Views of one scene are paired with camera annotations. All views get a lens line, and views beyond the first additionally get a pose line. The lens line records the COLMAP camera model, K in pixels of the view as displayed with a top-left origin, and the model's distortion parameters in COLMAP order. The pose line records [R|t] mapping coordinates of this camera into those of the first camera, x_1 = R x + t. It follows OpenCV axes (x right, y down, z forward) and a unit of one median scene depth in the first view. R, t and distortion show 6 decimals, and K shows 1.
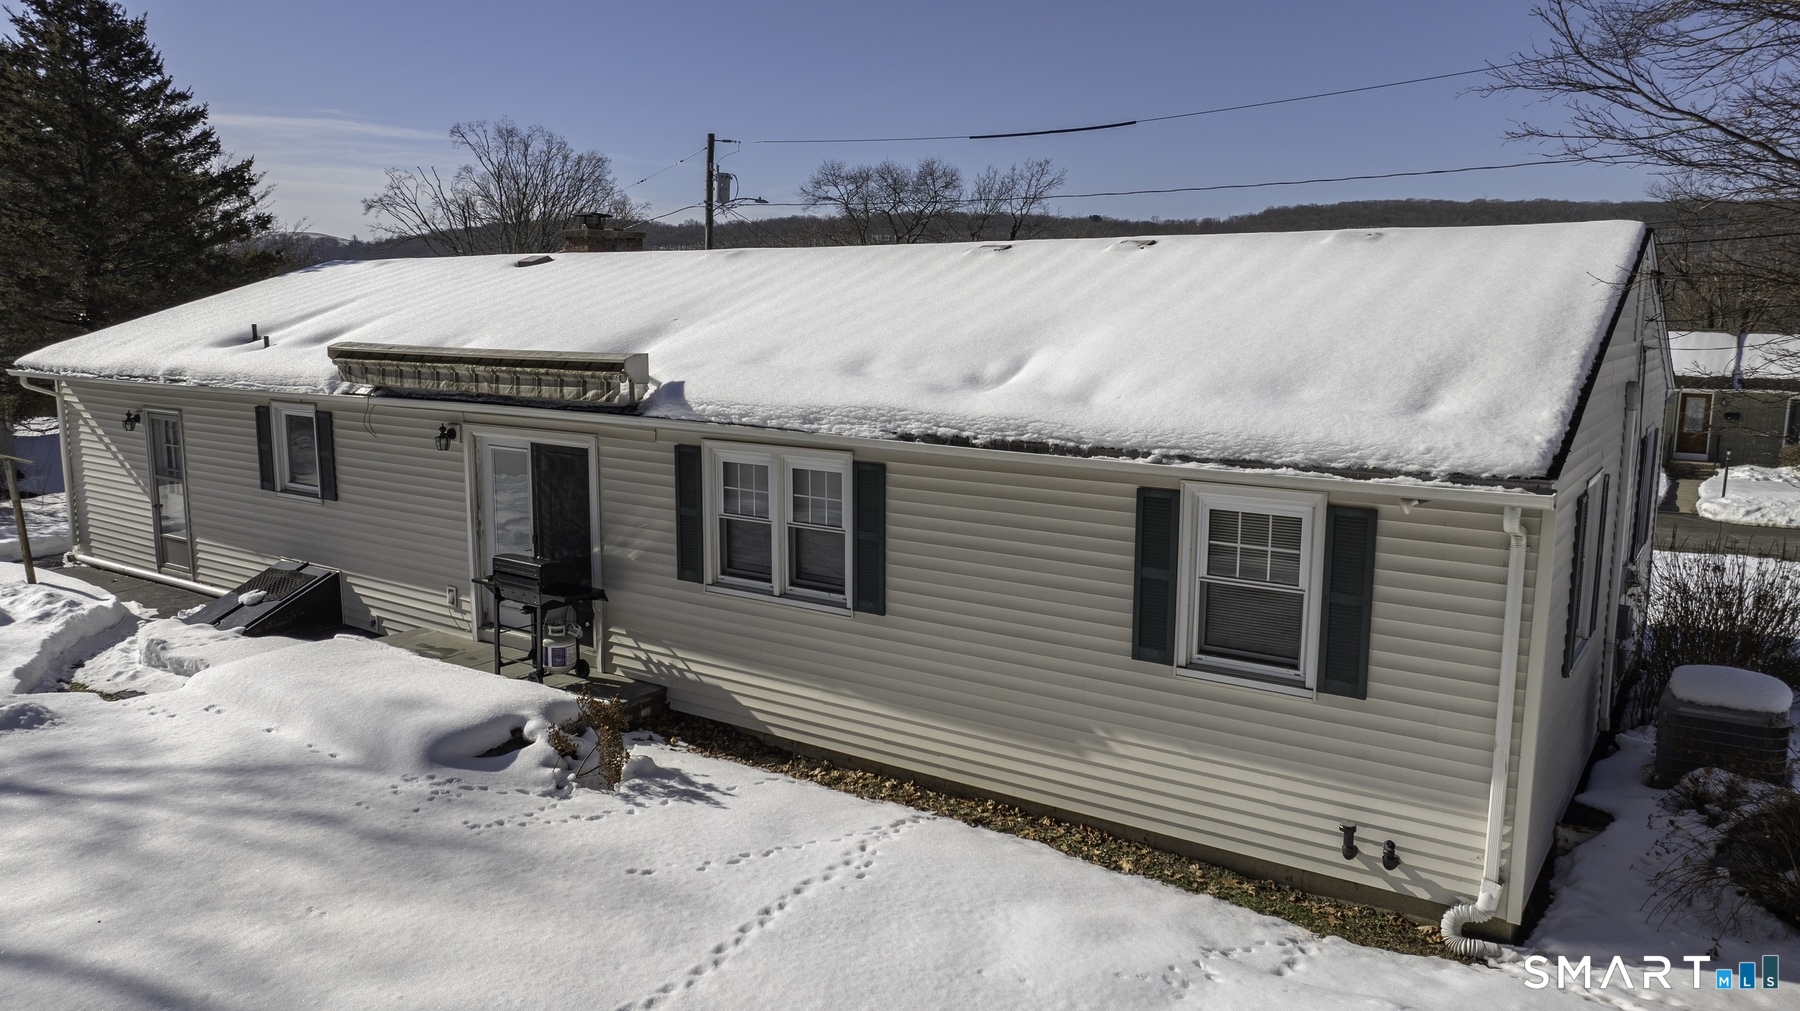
lens RADIAL K [[1244.1, 0, 900.0], [0, 1244.1, 505.5], [0, 0, 1]] dist [-0.023425, -0.001033]
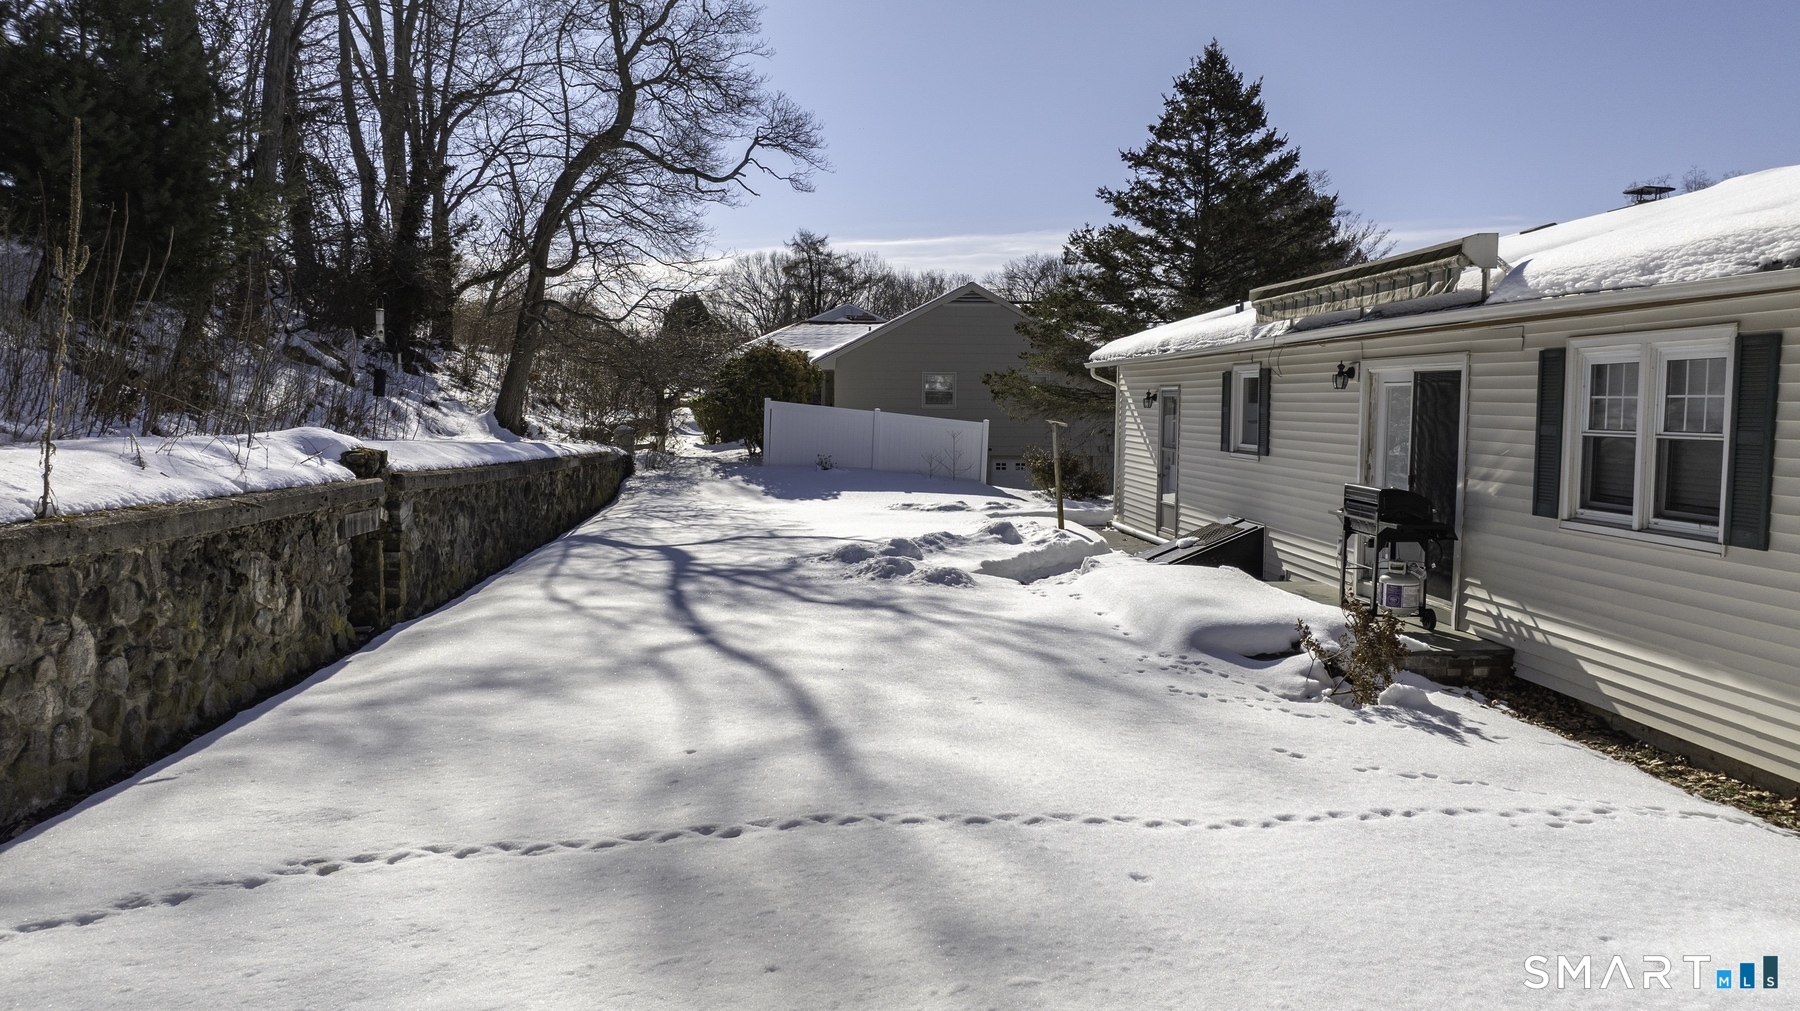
lens RADIAL K [[1270.6, 0, 900.0], [0, 1270.6, 505.5], [0, 0, 1]] dist [-0.098305, 0.119697]
pose [[0.630632, 0.058794, -0.773852, 0.211307], [-0.120340, 0.992474, -0.022664, 0.131439], [0.766695, 0.107419, 0.632961, 0.165822]]
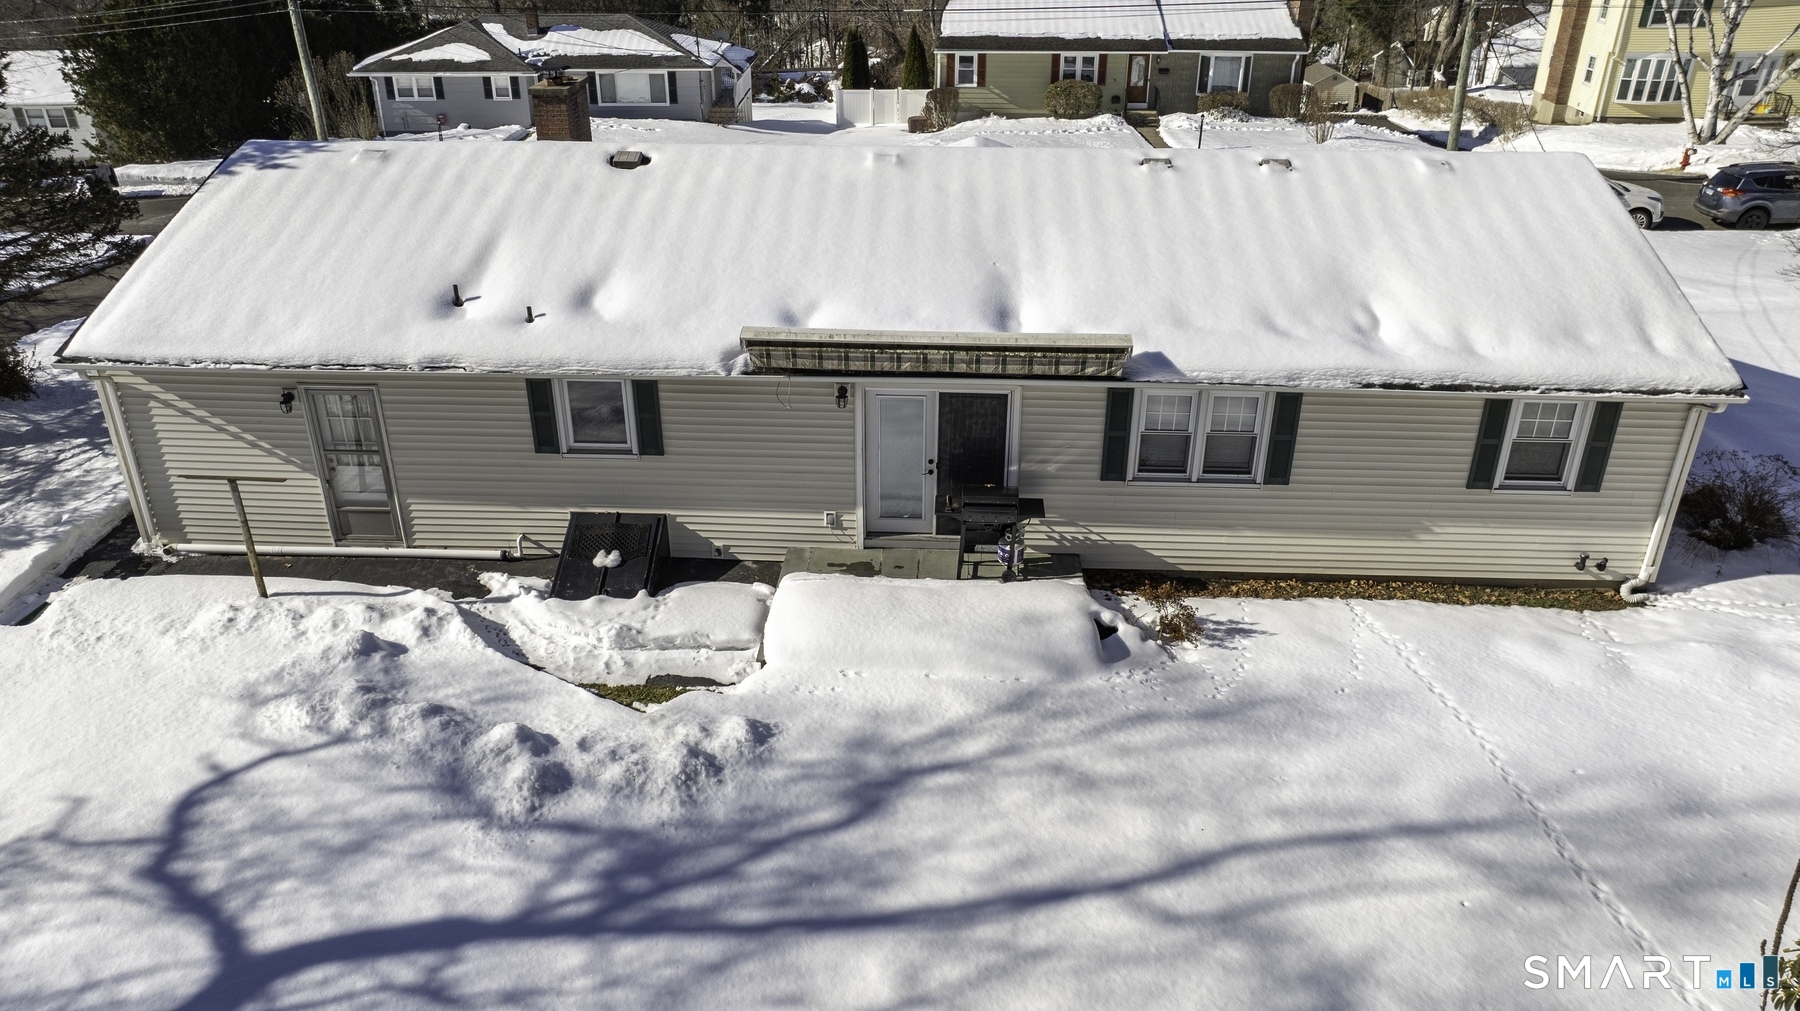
lens RADIAL K [[1283.3, 0, 866.9], [0, 1283.3, 503.5], [0, 0, 1]] dist [-0.004155, -0.040036]
pose [[0.859314, -0.235567, 0.453969, -1.125293], [0.091669, 0.944180, 0.316420, -0.416345], [-0.503167, -0.230289, 0.832941, -0.058413]]
